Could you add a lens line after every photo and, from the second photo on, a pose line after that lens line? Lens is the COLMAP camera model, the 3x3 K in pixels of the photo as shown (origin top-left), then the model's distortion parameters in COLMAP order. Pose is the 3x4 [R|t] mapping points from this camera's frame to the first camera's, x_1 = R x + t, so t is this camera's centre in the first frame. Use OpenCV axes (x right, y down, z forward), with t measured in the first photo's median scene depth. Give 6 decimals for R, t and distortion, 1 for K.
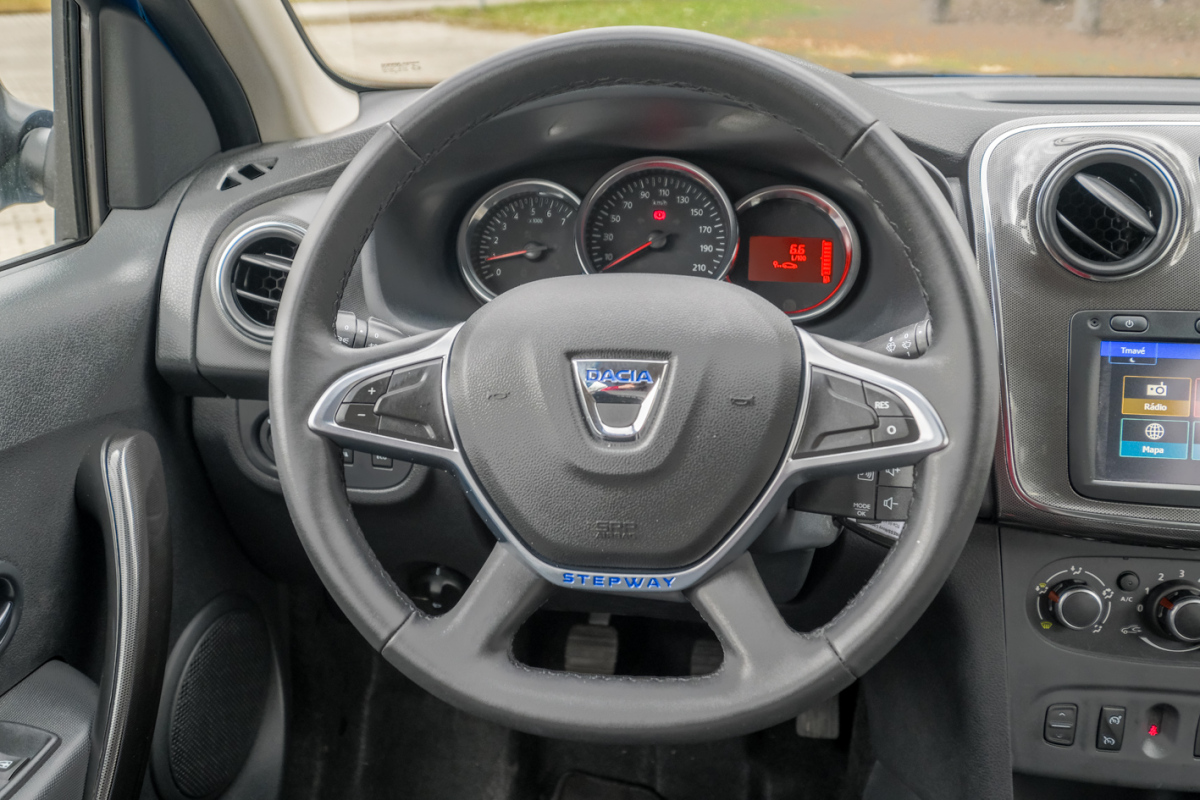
lens RADIAL K [[1093.8, 0, 591.5], [0, 1093.8, 396.4], [0, 0, 1]] dist [-0.008668, 0.048169]
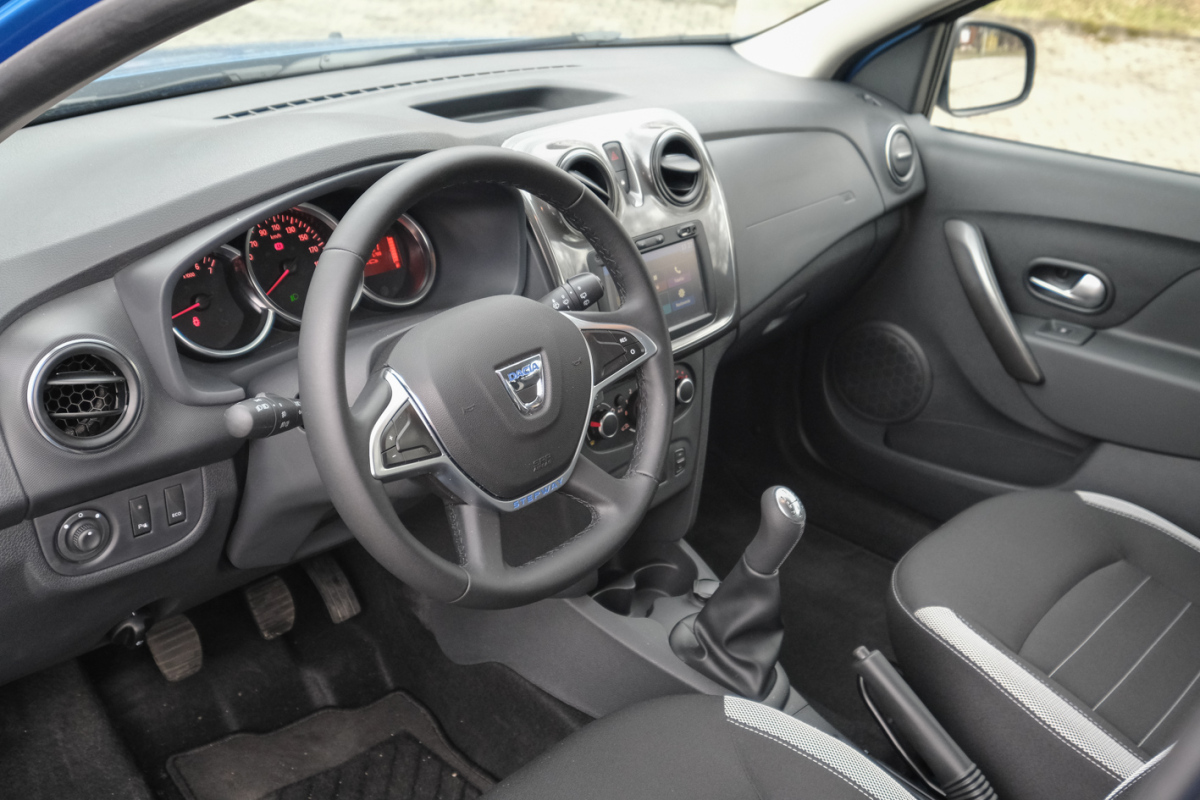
lens RADIAL K [[1236.2, 0, 600.1], [0, 1236.2, 391.6], [0, 0, 1]] dist [-0.009601, 0.000000]
pose [[0.581070, -0.317402, 0.749409, -0.830618], [0.234843, 0.947038, 0.219014, -0.234038], [-0.779234, 0.048731, 0.624835, -0.138247]]
